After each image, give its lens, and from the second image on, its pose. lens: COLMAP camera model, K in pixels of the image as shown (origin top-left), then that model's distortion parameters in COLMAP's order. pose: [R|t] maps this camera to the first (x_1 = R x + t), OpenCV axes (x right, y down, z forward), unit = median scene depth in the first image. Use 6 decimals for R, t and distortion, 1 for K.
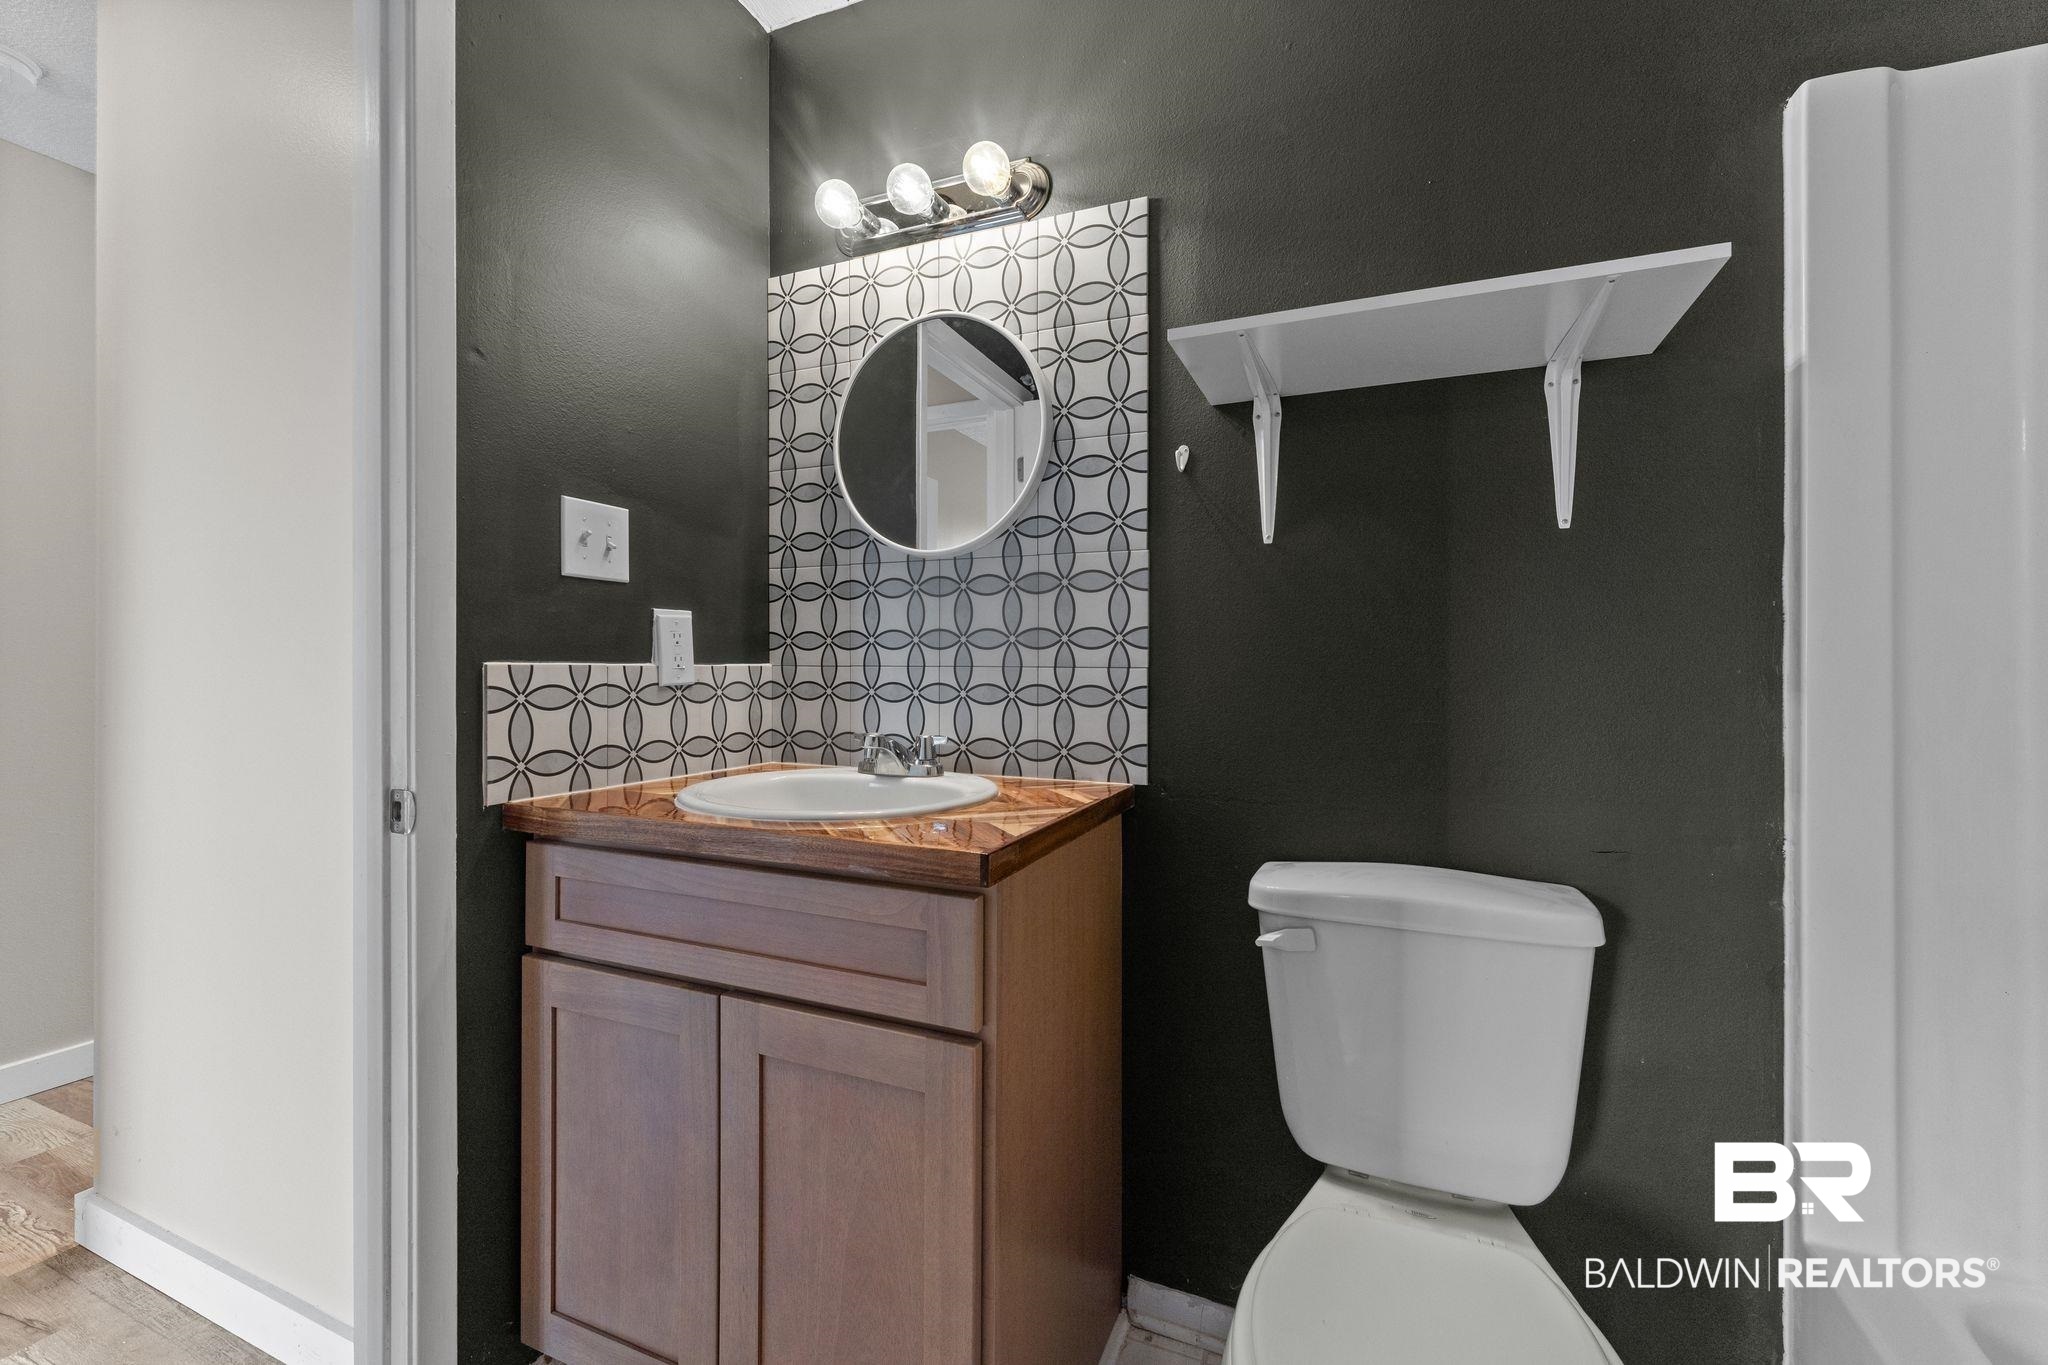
lens RADIAL K [[836.8, 0, 1021.5], [0, 836.8, 667.4], [0, 0, 1]] dist [0.002038, 0.000083]
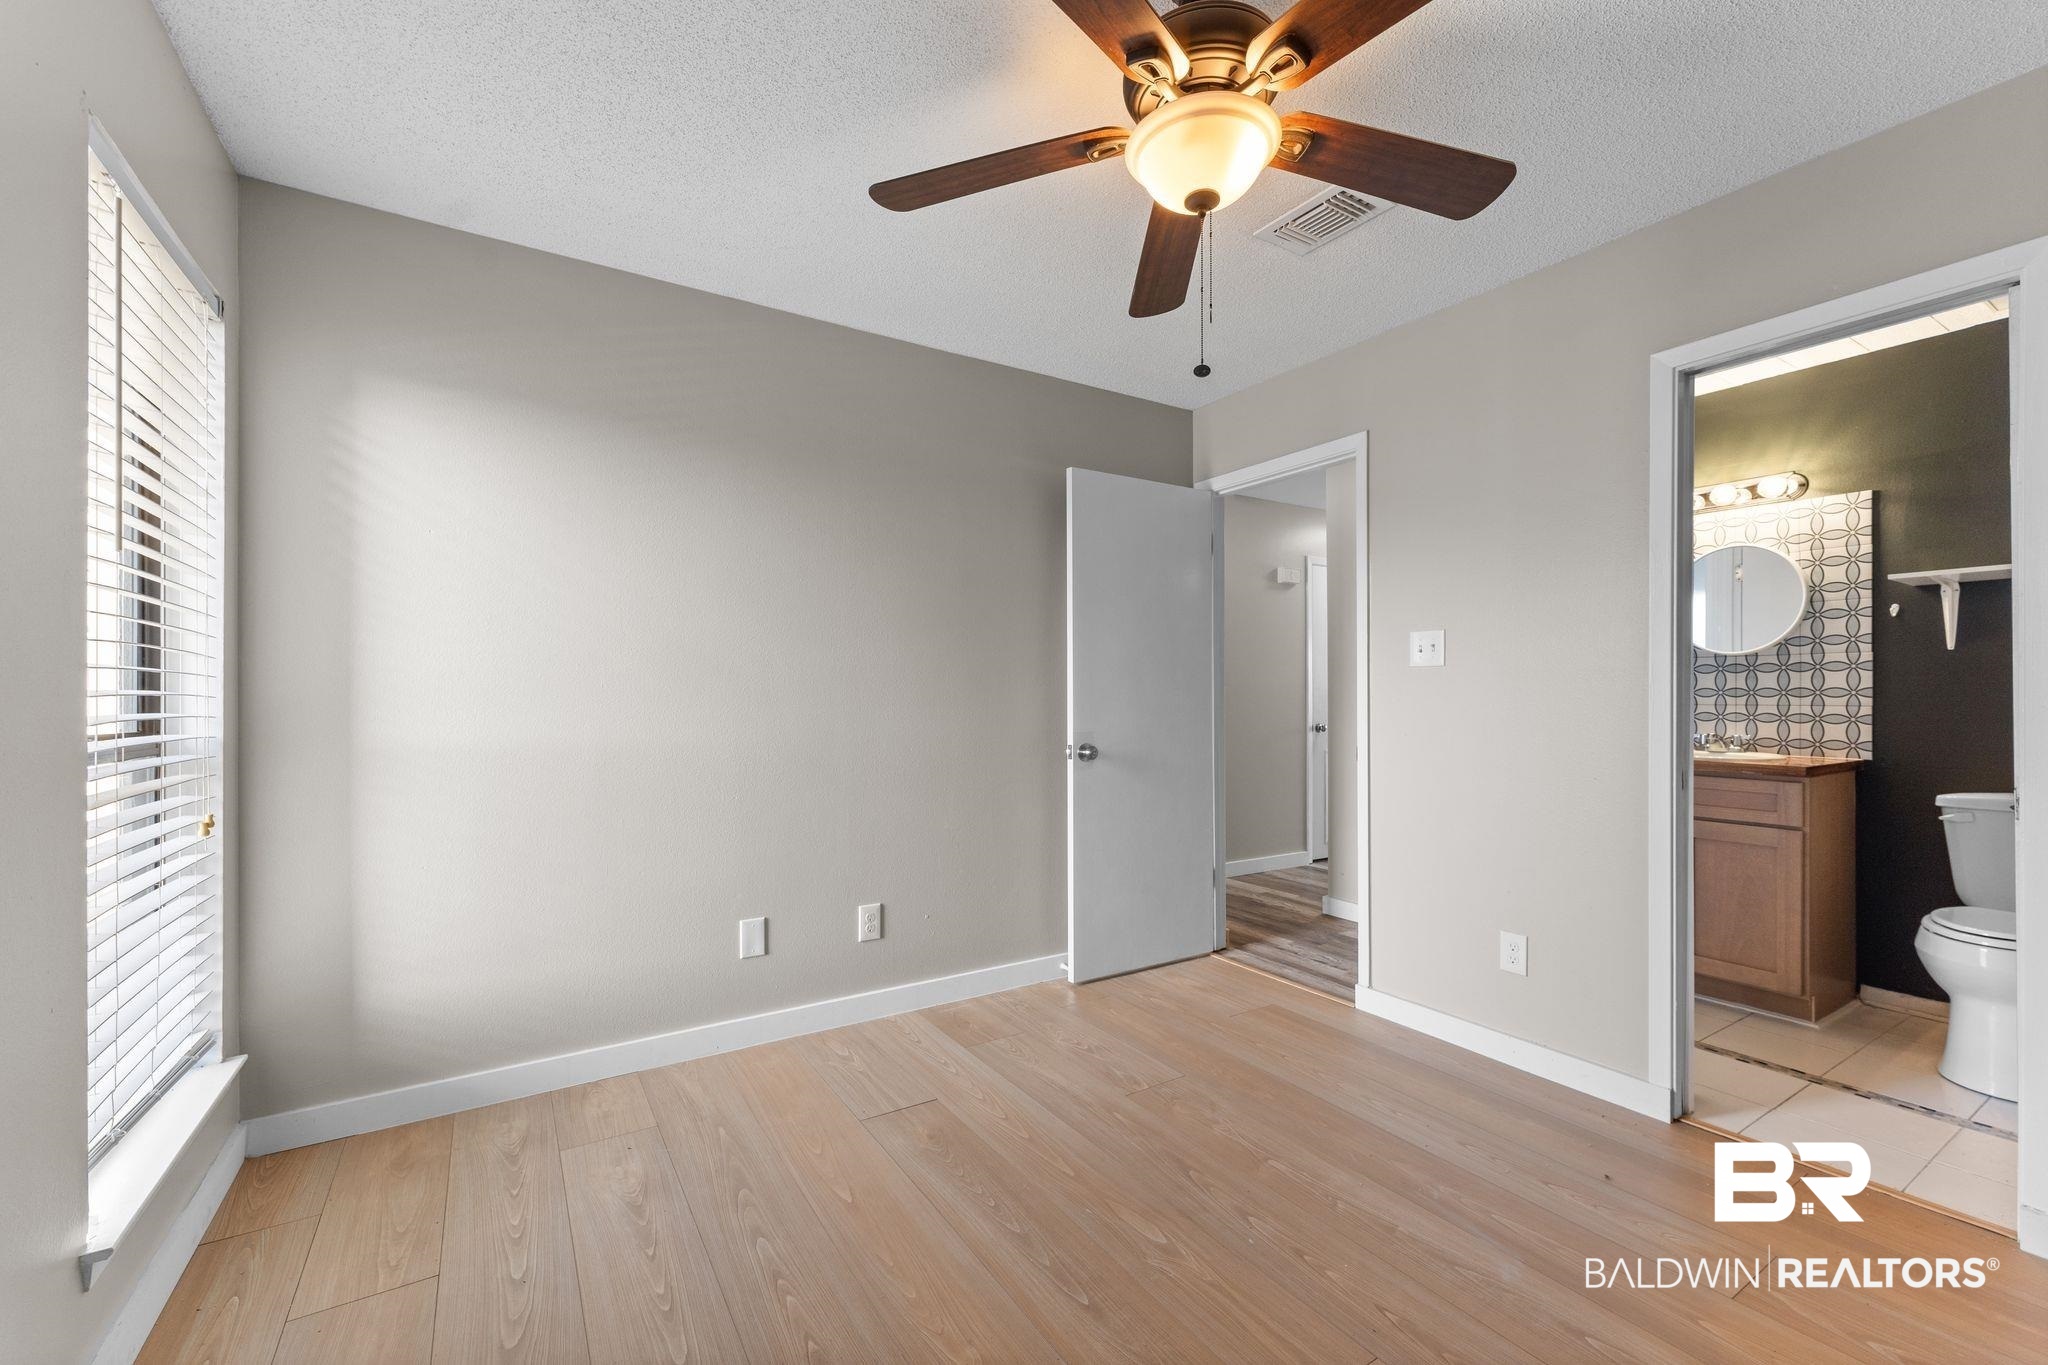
lens RADIAL K [[834.5, 0, 1019.1], [0, 834.5, 700.5], [0, 0, 1]] dist [0.002346, 0.000125]
pose [[0.821909, -0.002368, -0.569613, -0.429316], [0.004552, 0.999987, 0.002411, -0.029232], [0.569600, -0.004574, 0.821909, -2.034808]]
